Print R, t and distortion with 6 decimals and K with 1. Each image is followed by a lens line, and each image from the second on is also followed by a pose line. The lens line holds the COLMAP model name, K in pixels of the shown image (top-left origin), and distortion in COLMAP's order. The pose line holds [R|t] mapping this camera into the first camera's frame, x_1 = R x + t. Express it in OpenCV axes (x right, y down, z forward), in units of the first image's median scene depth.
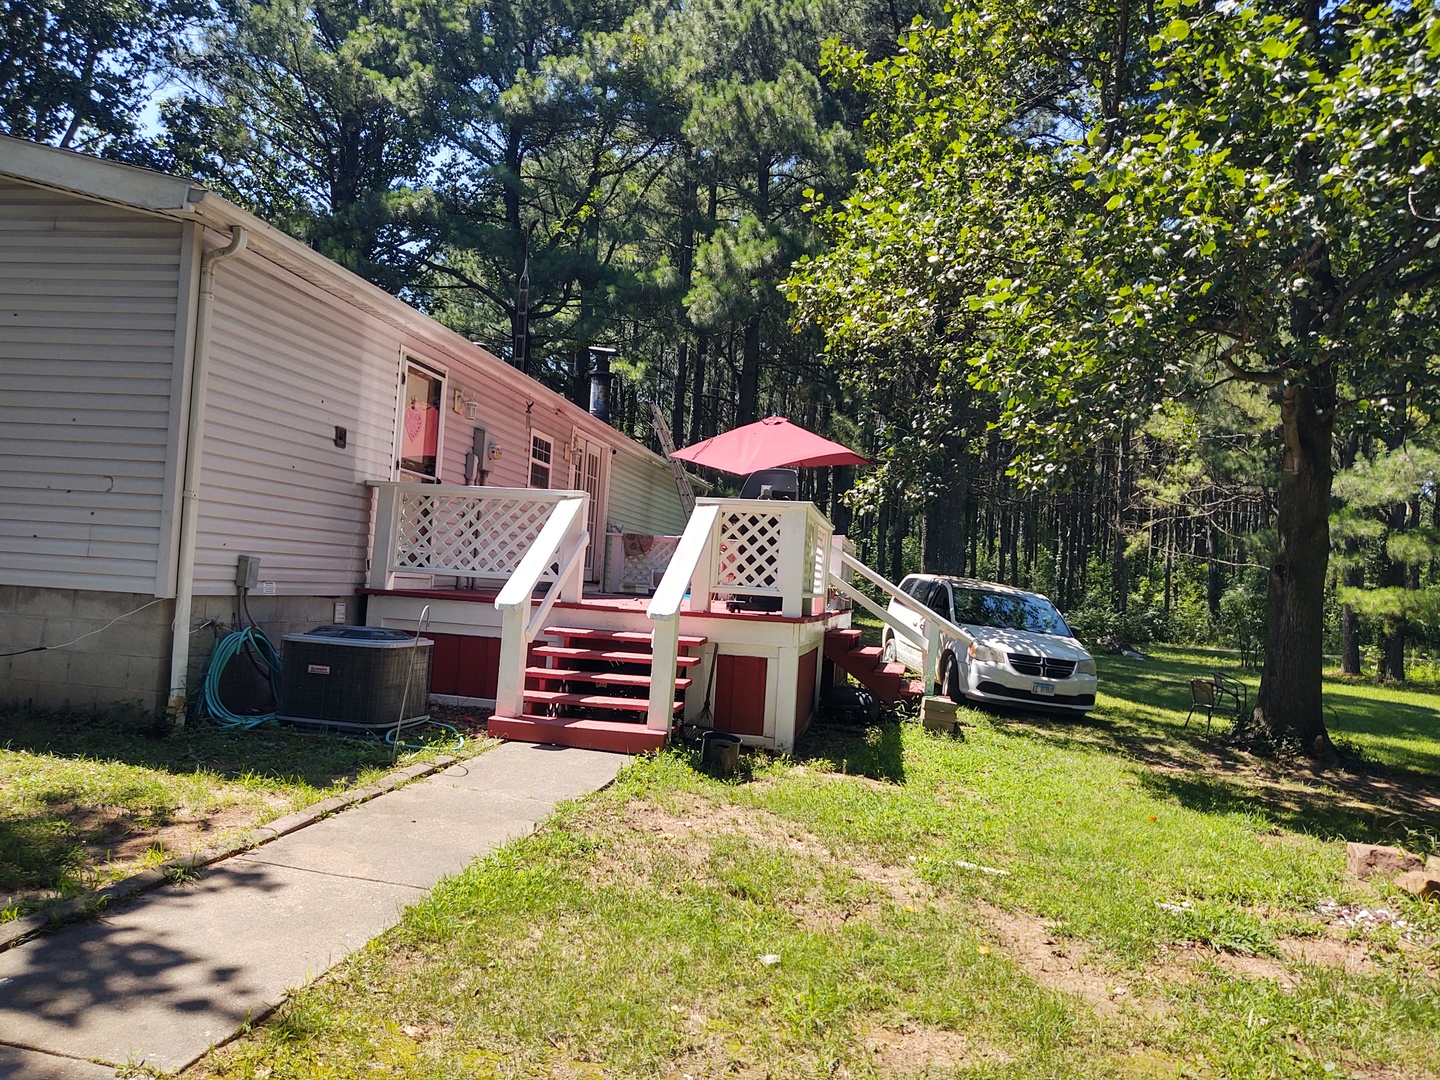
lens RADIAL K [[1110.9, 0, 720.0], [0, 1110.9, 540.0], [0, 0, 1]] dist [-0.005978, 0.009694]
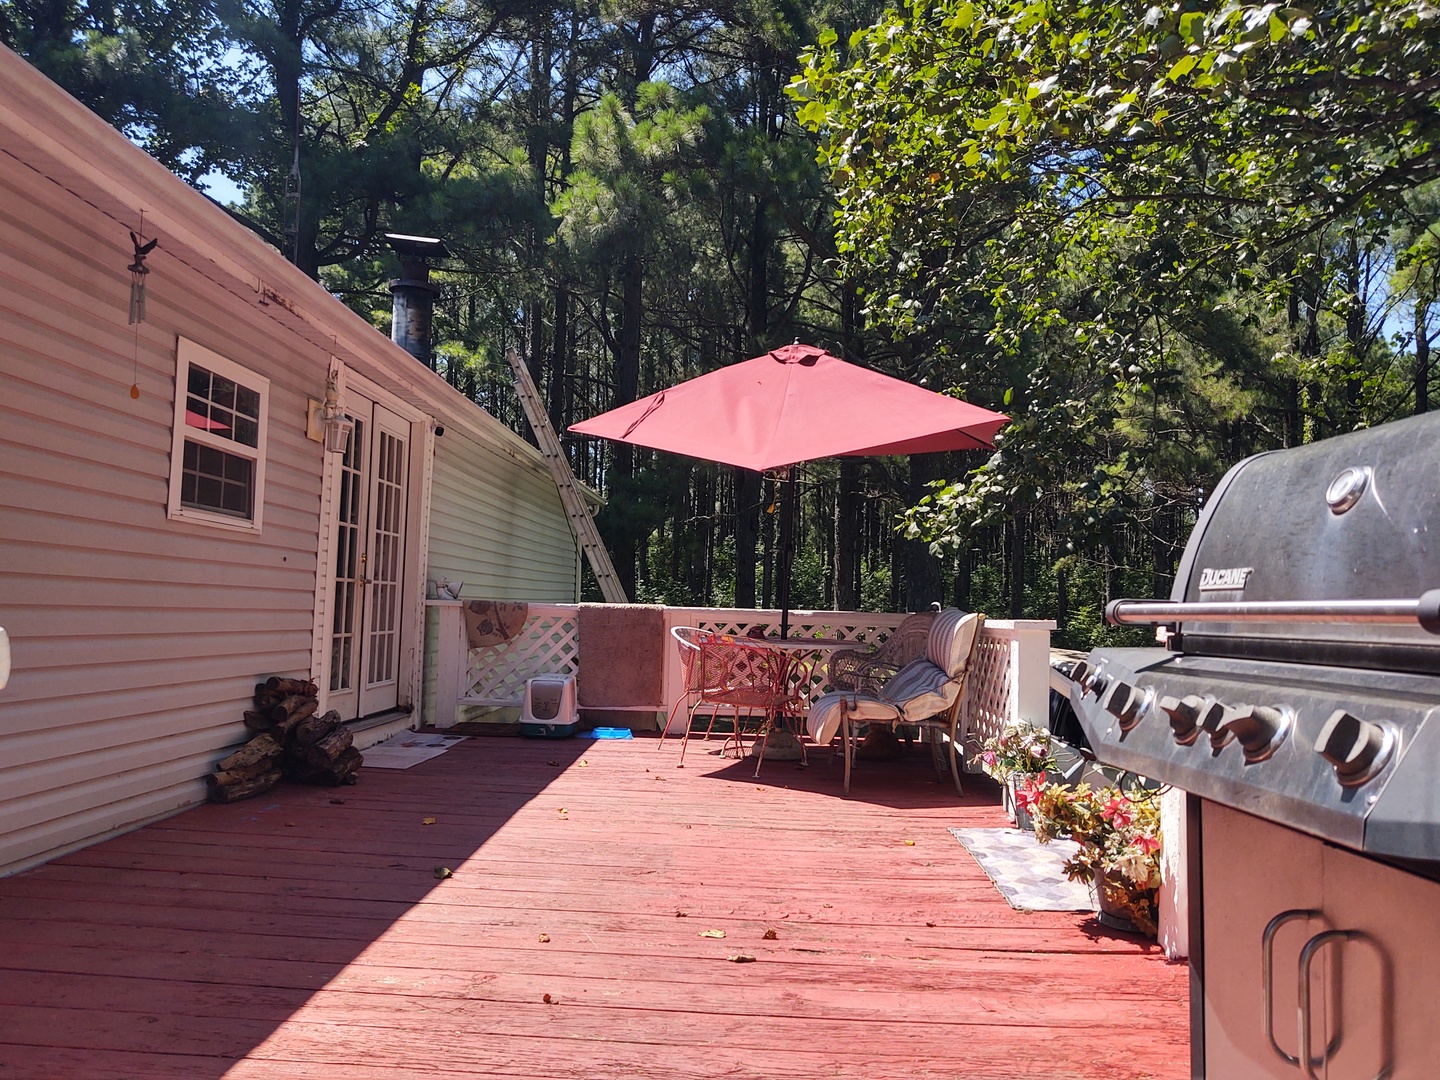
lens RADIAL K [[1110.9, 0, 720.0], [0, 1110.9, 540.0], [0, 0, 1]] dist [-0.005978, 0.009694]
pose [[0.990007, -0.023324, 0.139079, -0.041912], [0.024964, 0.999638, -0.010055, -0.024109], [-0.138794, 0.013426, 0.990230, 0.493972]]
